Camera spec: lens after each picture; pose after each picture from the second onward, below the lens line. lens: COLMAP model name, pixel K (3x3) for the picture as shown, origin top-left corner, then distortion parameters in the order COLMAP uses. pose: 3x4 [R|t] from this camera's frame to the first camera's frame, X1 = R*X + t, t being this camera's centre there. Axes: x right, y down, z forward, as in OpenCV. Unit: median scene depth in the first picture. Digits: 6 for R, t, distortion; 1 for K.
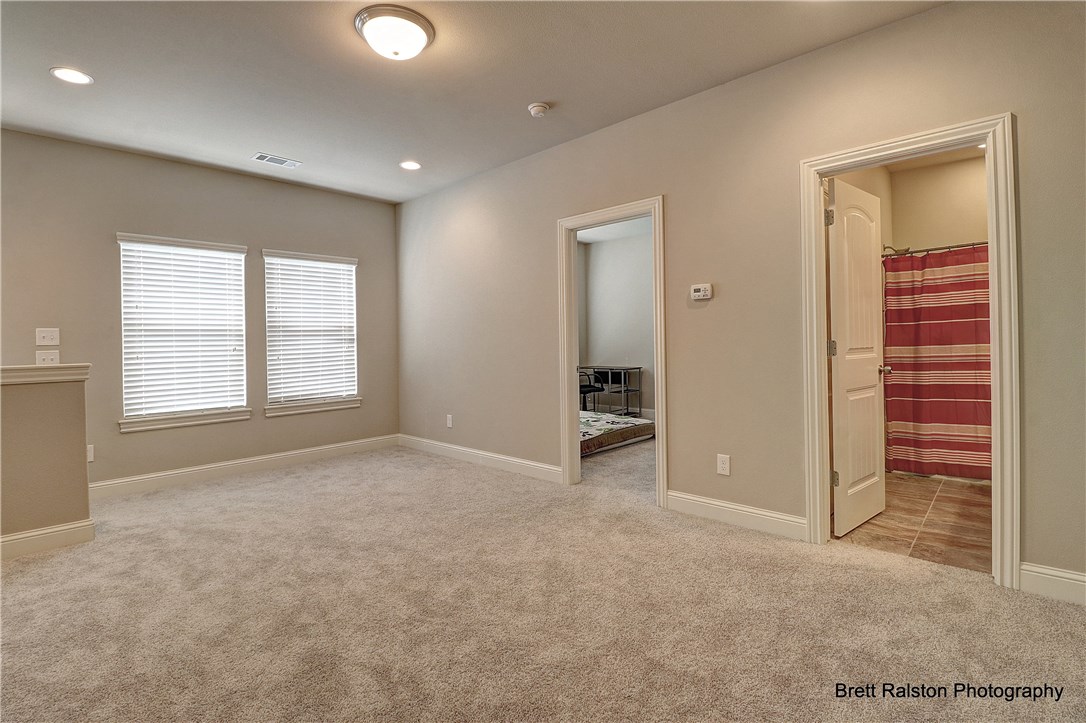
lens RADIAL K [[507.8, 0, 540.0], [0, 507.8, 358.1], [0, 0, 1]] dist [0.001289, -0.000245]
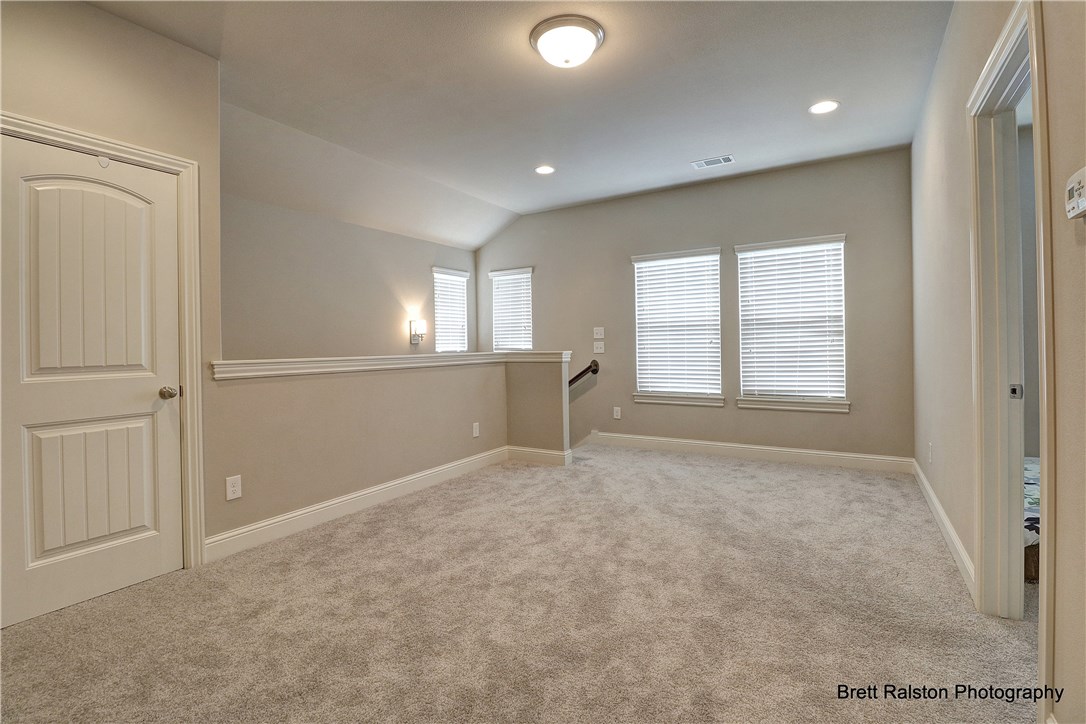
lens RADIAL K [[507.8, 0, 545.9], [0, 507.8, 357.3], [0, 0, 1]] dist [0.001289, -0.000245]
pose [[0.230020, 0.038815, -0.972411, 0.384883], [-0.021407, 0.999164, 0.034820, -0.014563], [0.972950, 0.012807, 0.230659, 0.382272]]
